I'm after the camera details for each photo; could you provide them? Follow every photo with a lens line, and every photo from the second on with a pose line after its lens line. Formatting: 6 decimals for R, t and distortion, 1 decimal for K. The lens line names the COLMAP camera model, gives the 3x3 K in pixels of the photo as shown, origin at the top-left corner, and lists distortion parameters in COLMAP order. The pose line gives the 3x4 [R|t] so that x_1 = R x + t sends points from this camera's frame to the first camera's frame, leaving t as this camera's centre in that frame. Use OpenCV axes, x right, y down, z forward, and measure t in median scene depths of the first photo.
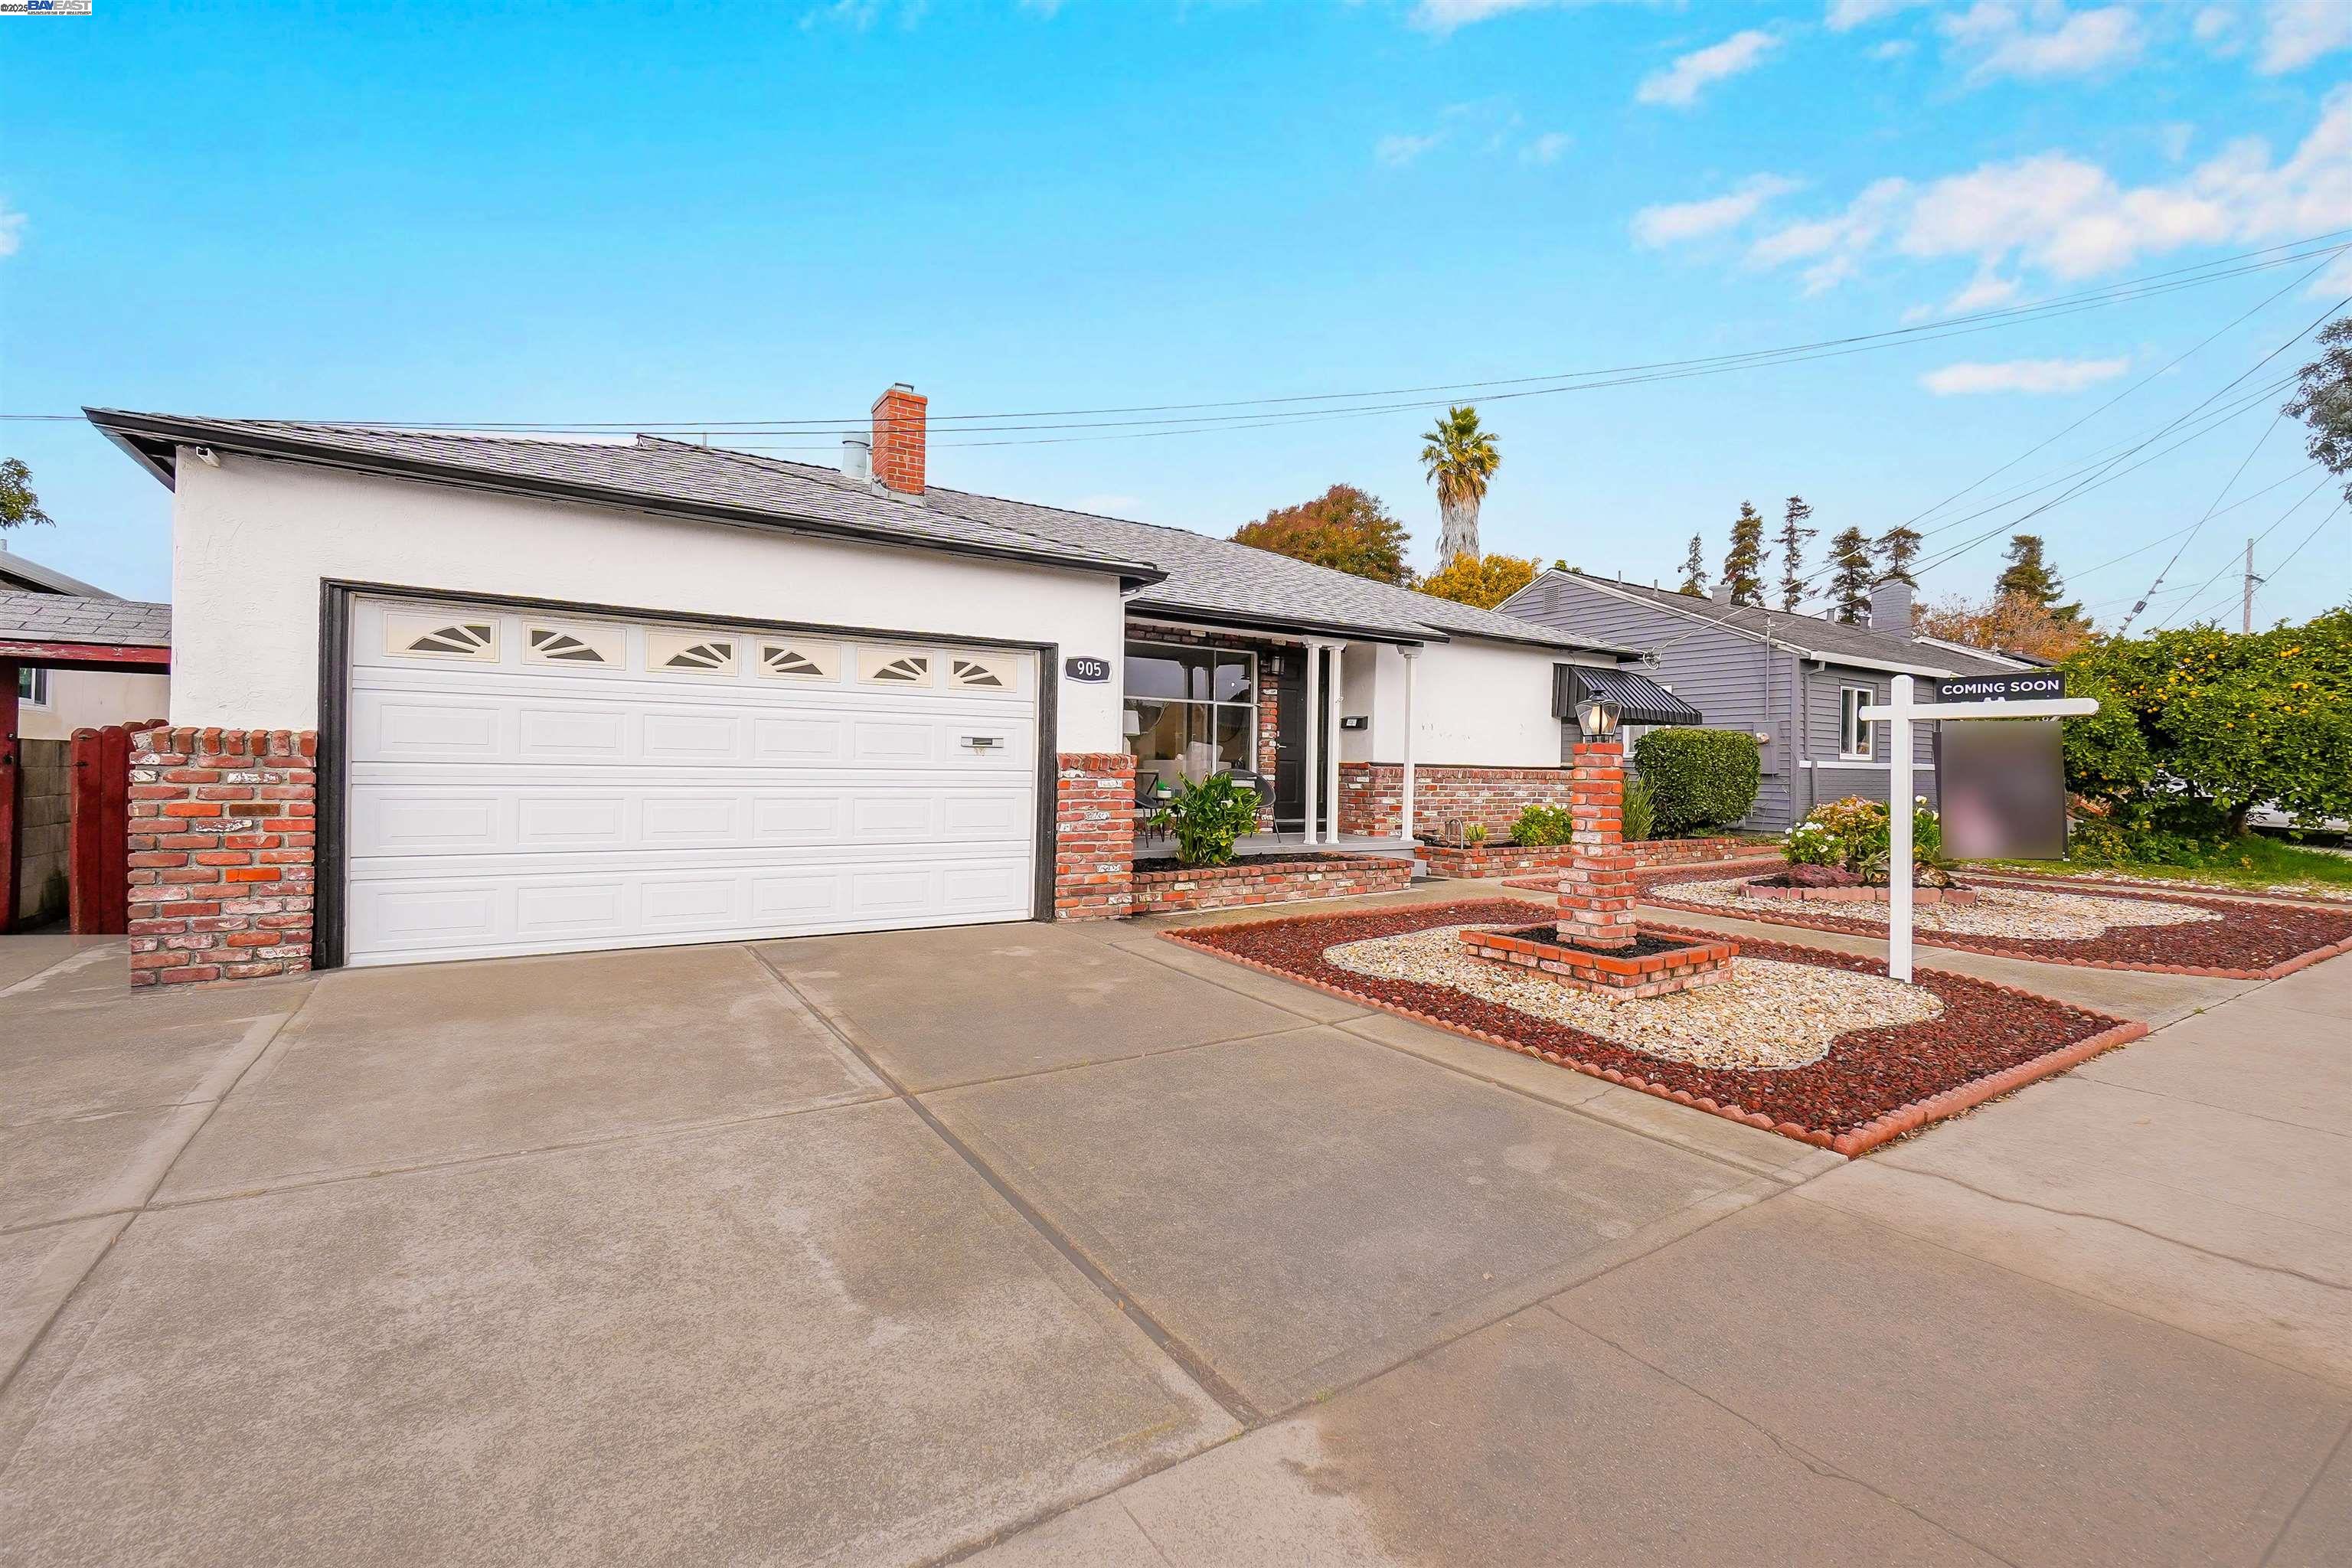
lens RADIAL K [[992.5, 0, 1232.1], [0, 992.5, 620.9], [0, 0, 1]] dist [-0.002059, -0.000342]
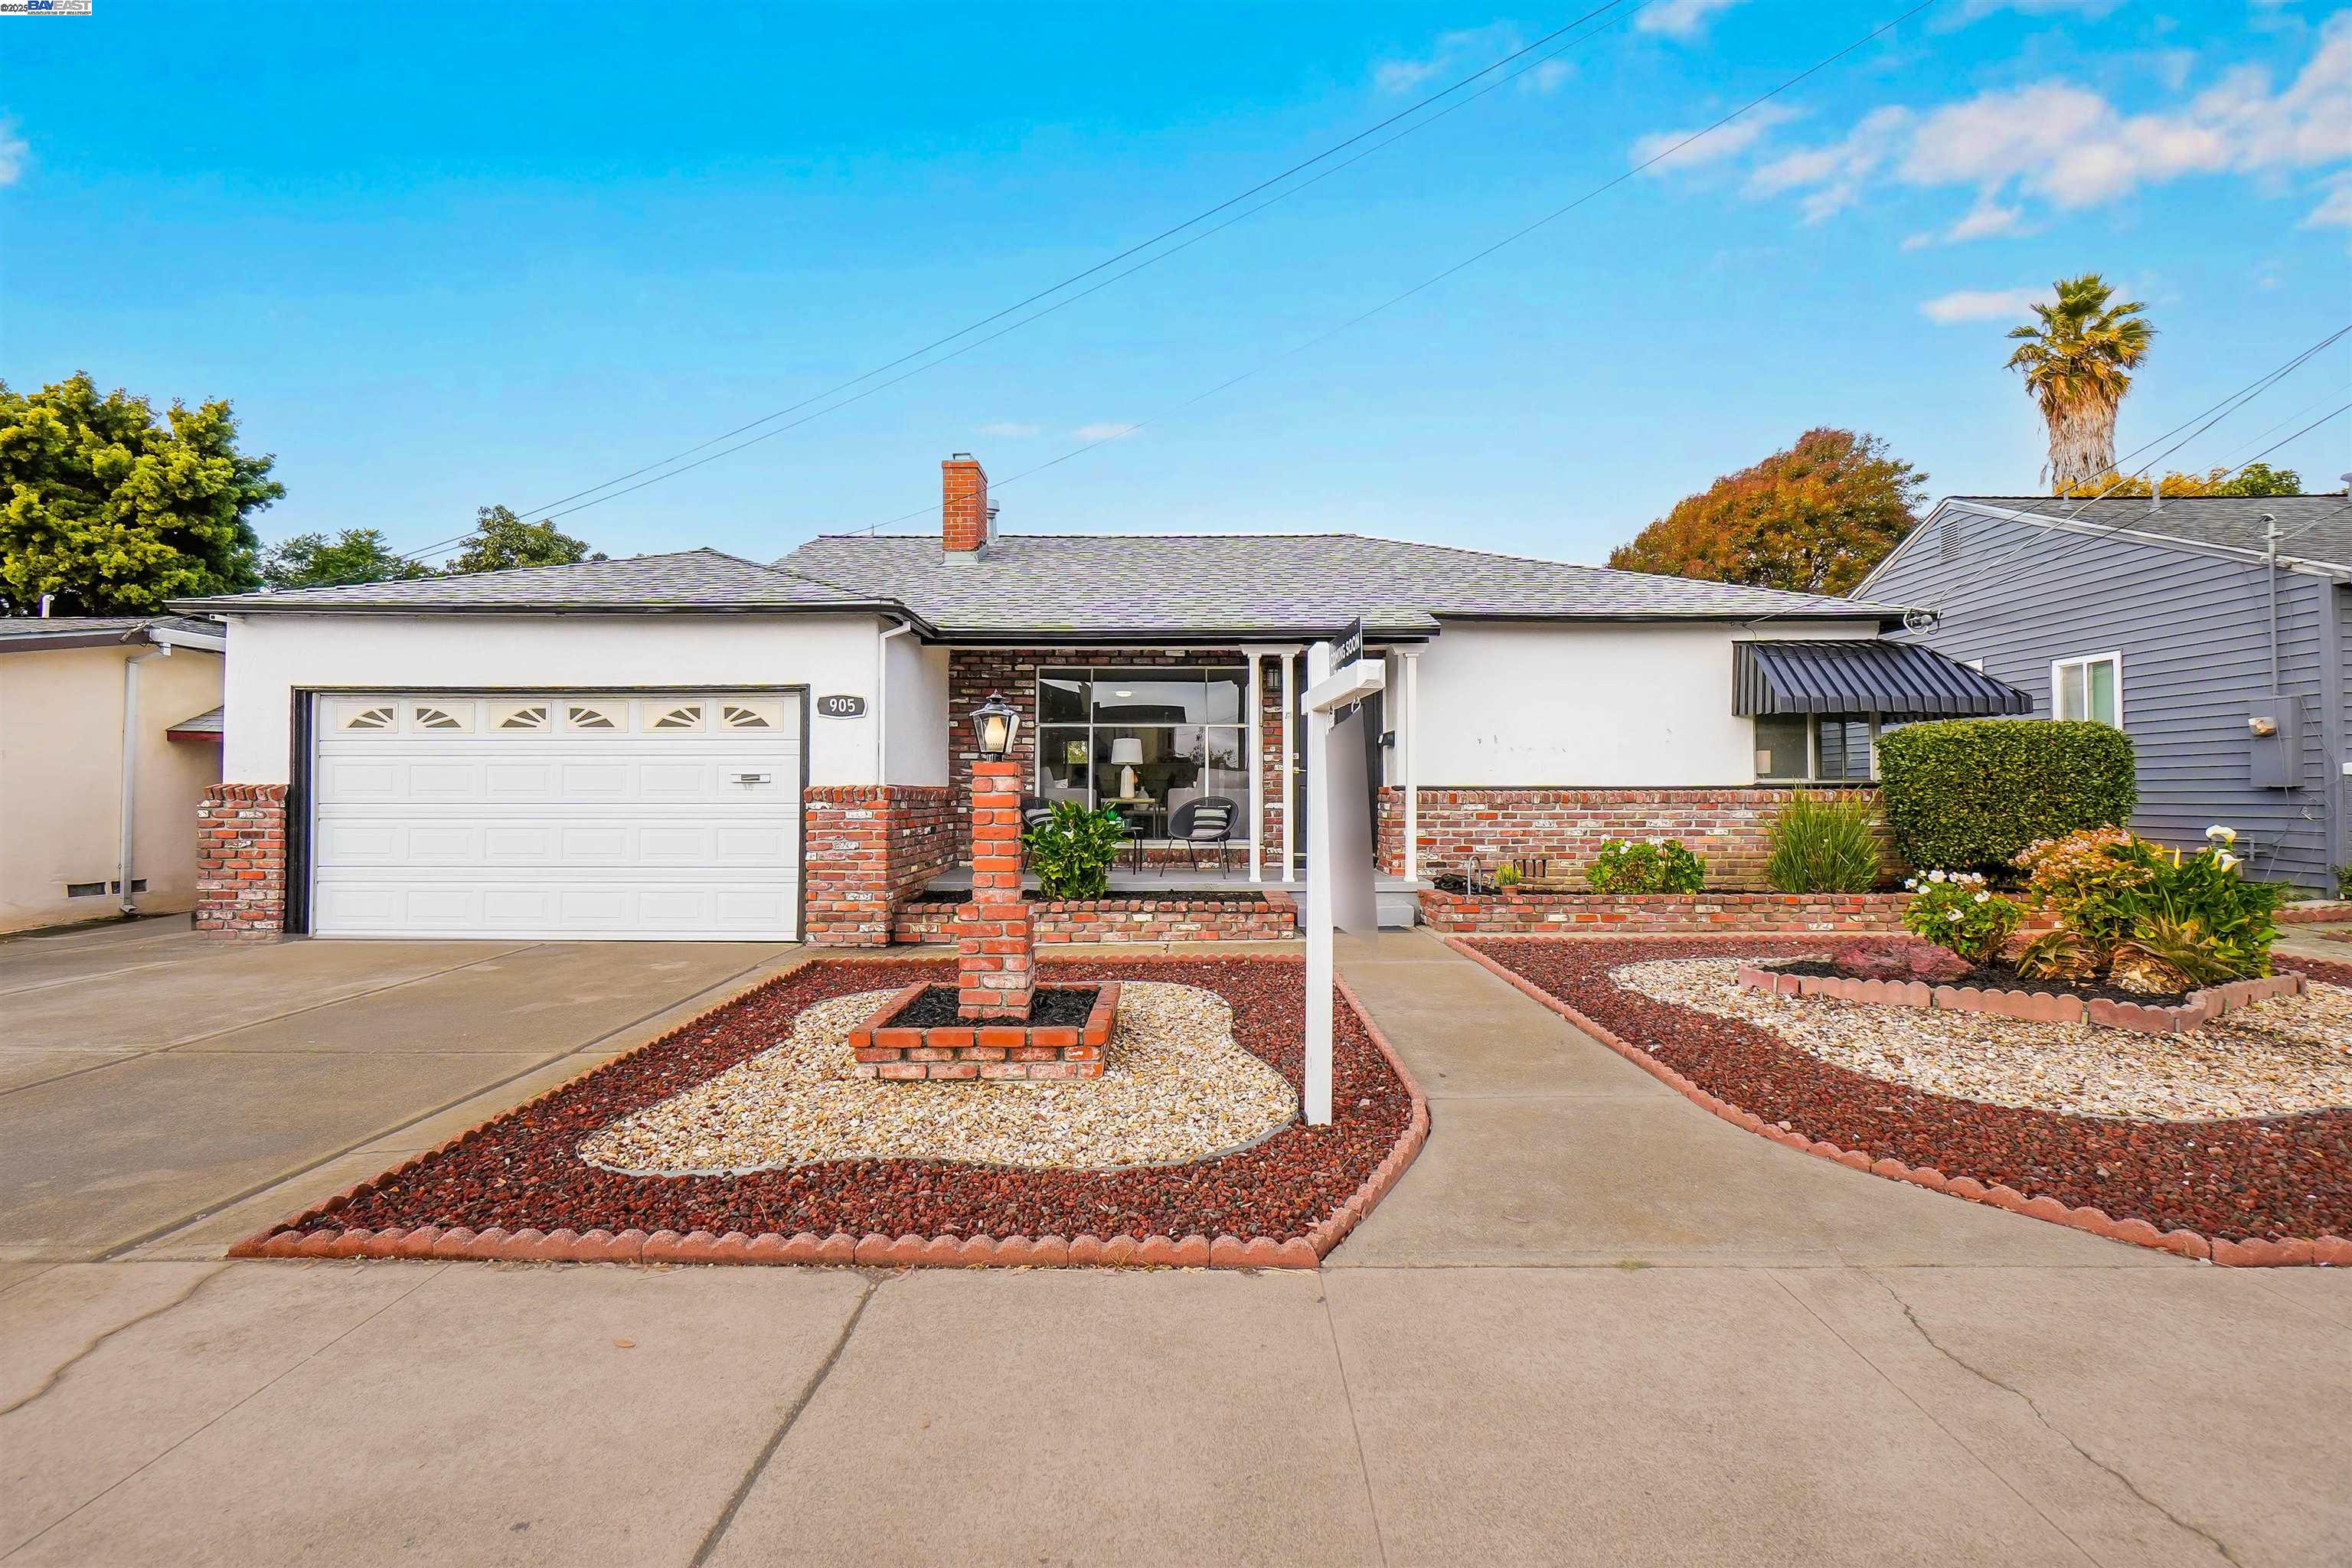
lens RADIAL K [[1019.5, 0, 1206.6], [0, 1019.5, 637.3], [0, 0, 1]] dist [-0.007927, 0.000852]
pose [[0.821678, -0.103871, -0.560407, 0.586261], [0.099260, 0.994306, -0.038756, 0.042459], [0.561242, -0.023781, 0.827310, 0.245016]]
